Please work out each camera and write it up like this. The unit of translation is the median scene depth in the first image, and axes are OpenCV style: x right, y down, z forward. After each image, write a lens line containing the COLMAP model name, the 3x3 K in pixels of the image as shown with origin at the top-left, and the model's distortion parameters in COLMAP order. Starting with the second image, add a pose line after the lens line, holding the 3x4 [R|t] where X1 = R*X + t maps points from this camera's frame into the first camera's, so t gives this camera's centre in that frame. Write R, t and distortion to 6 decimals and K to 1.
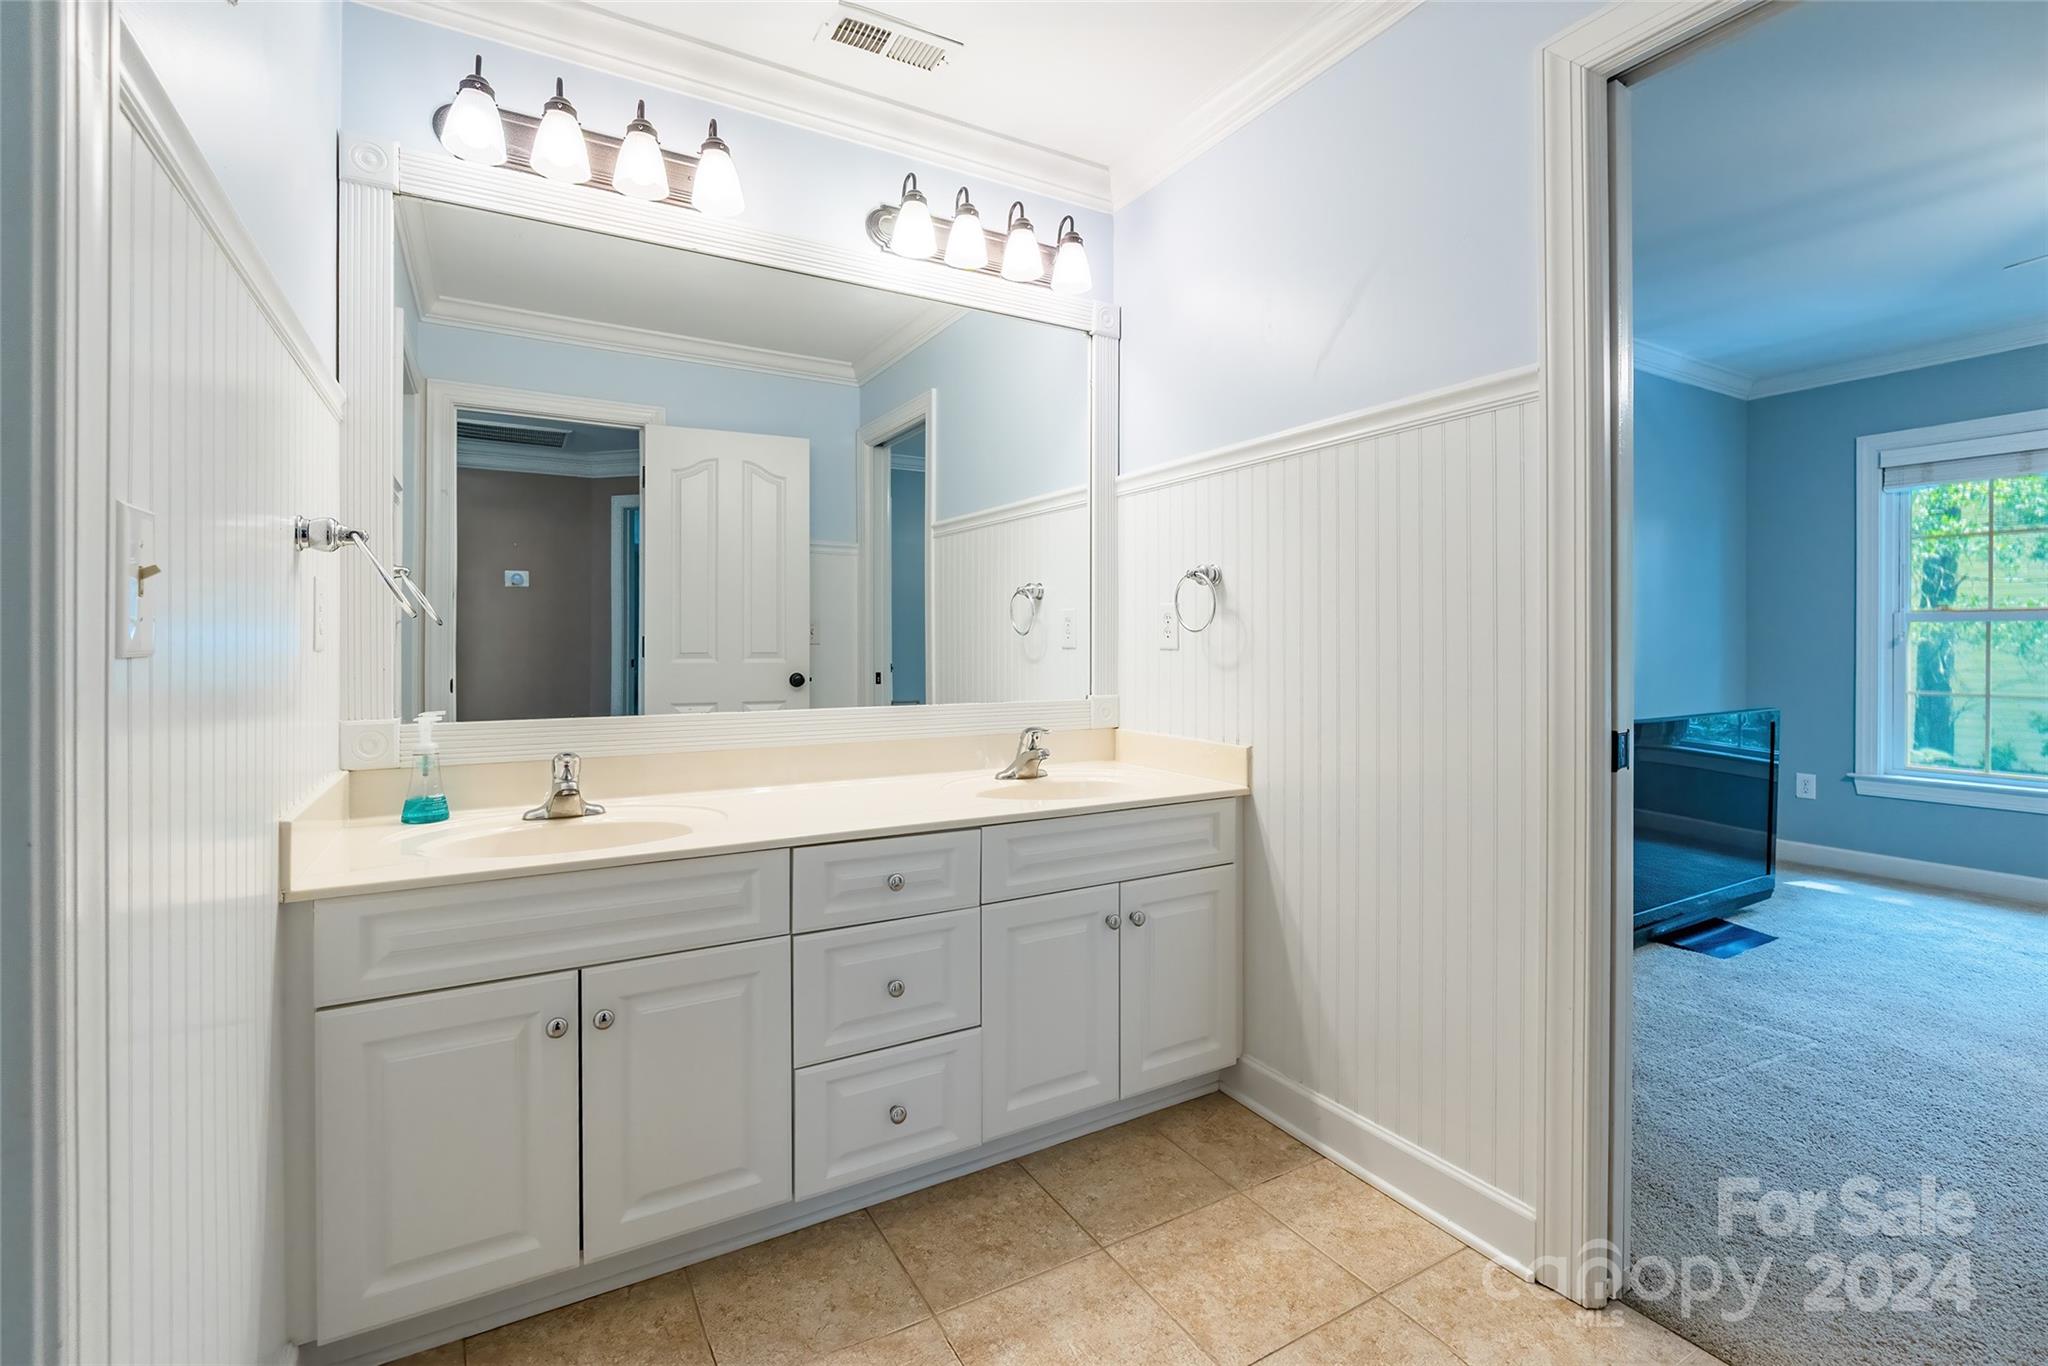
lens RADIAL K [[934.5, 0, 1025.5], [0, 934.5, 642.9], [0, 0, 1]] dist [-0.002987, -0.000254]
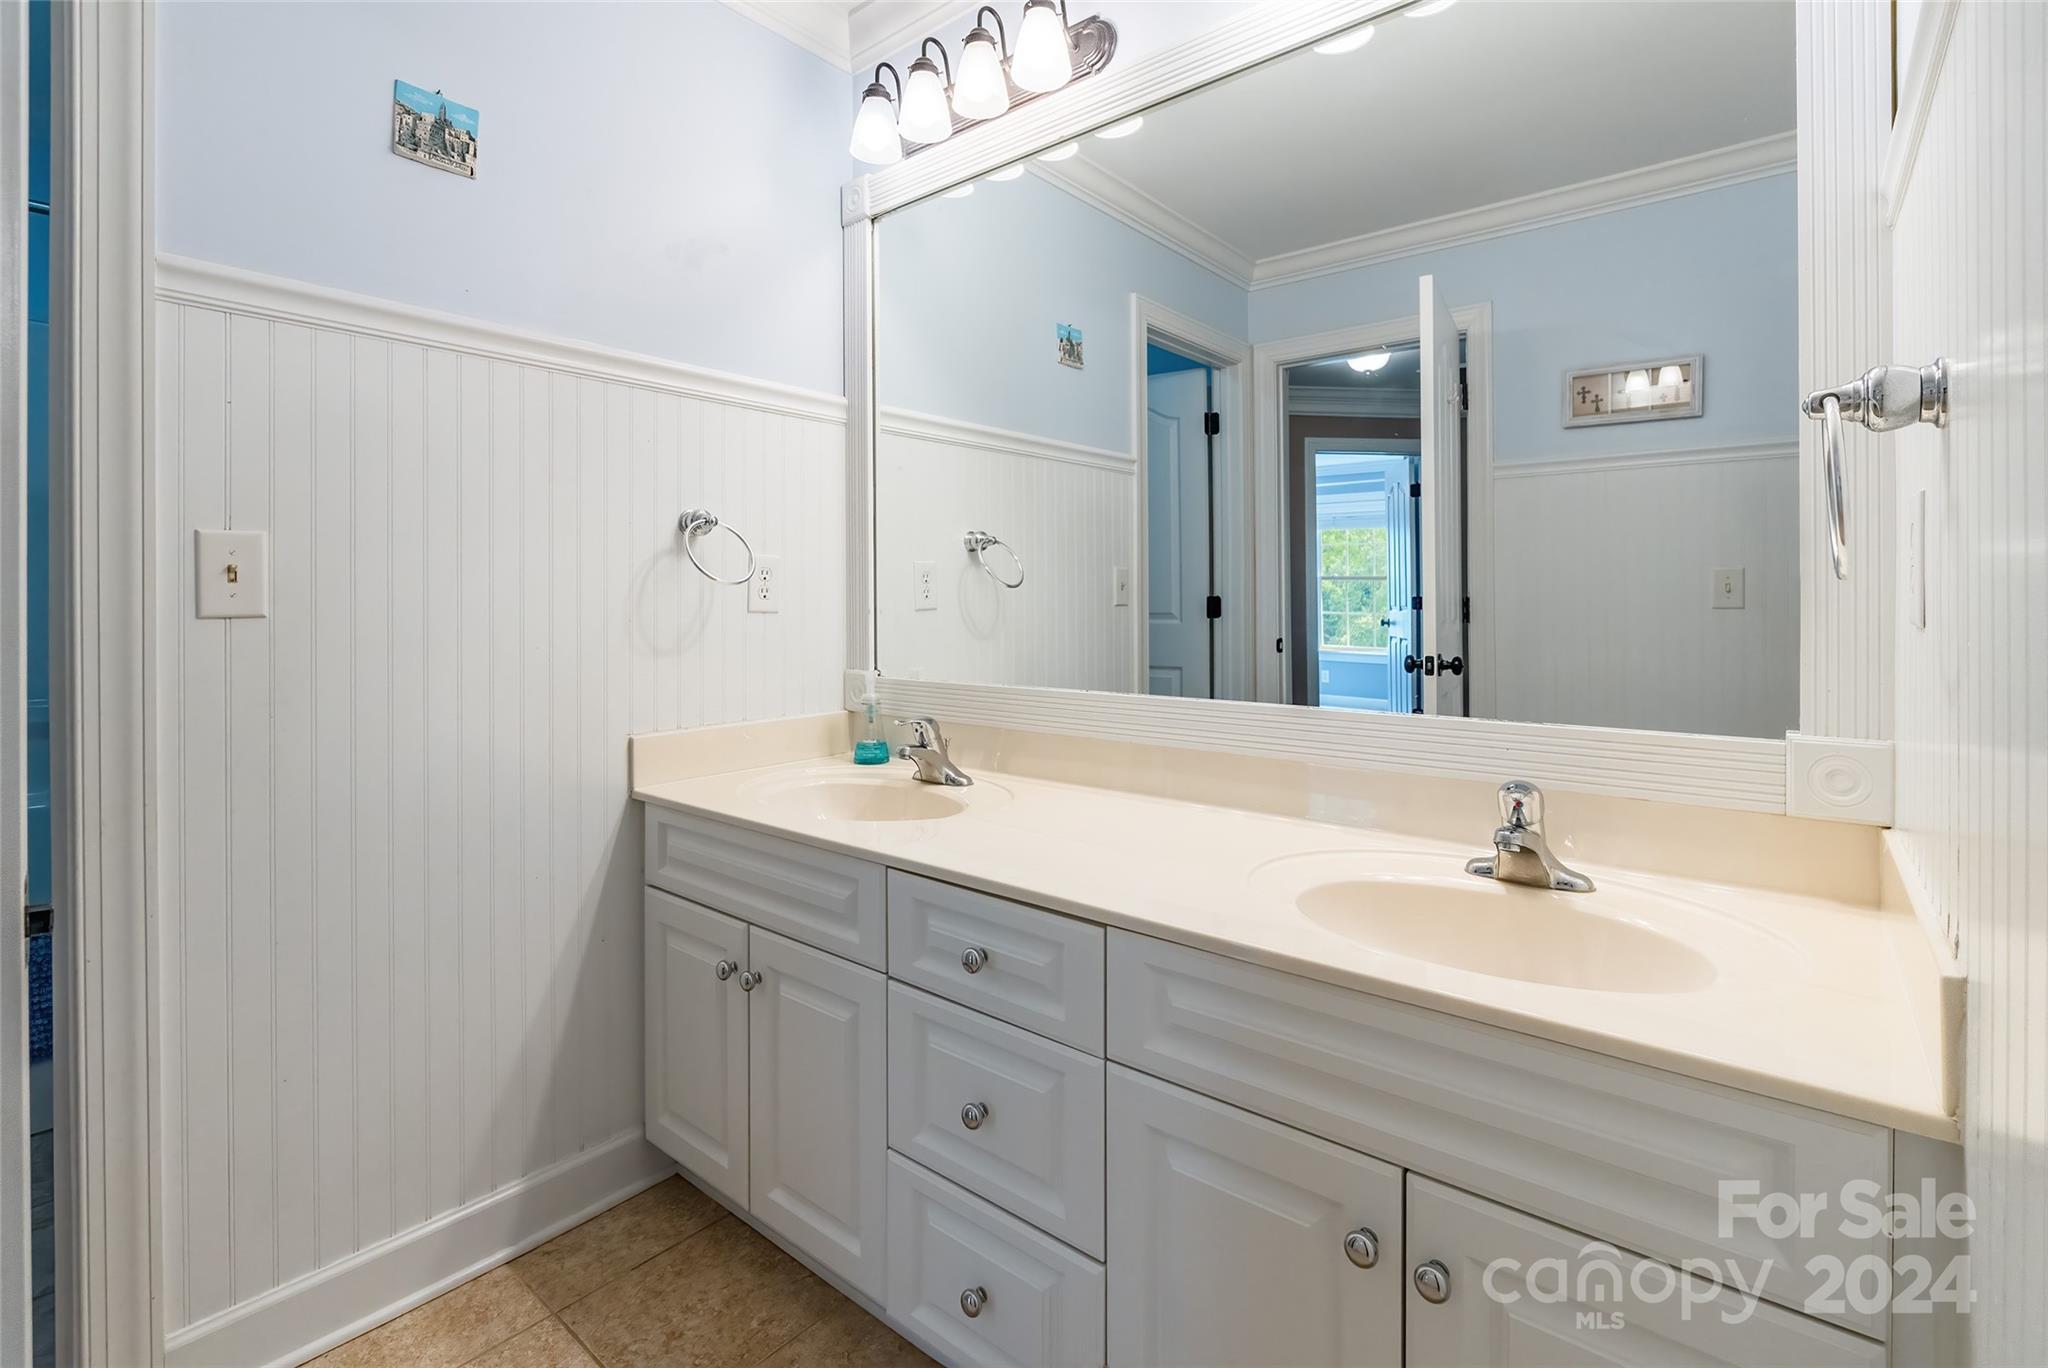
lens RADIAL K [[962.1, 0, 1019.0], [0, 962.1, 606.1], [0, 0, 1]] dist [0.001427, -0.000113]
pose [[0.322573, 0.002636, -0.946541, 0.534248], [0.003577, 0.999986, 0.004004, -0.003963], [0.946538, -0.004678, 0.322559, 0.807729]]
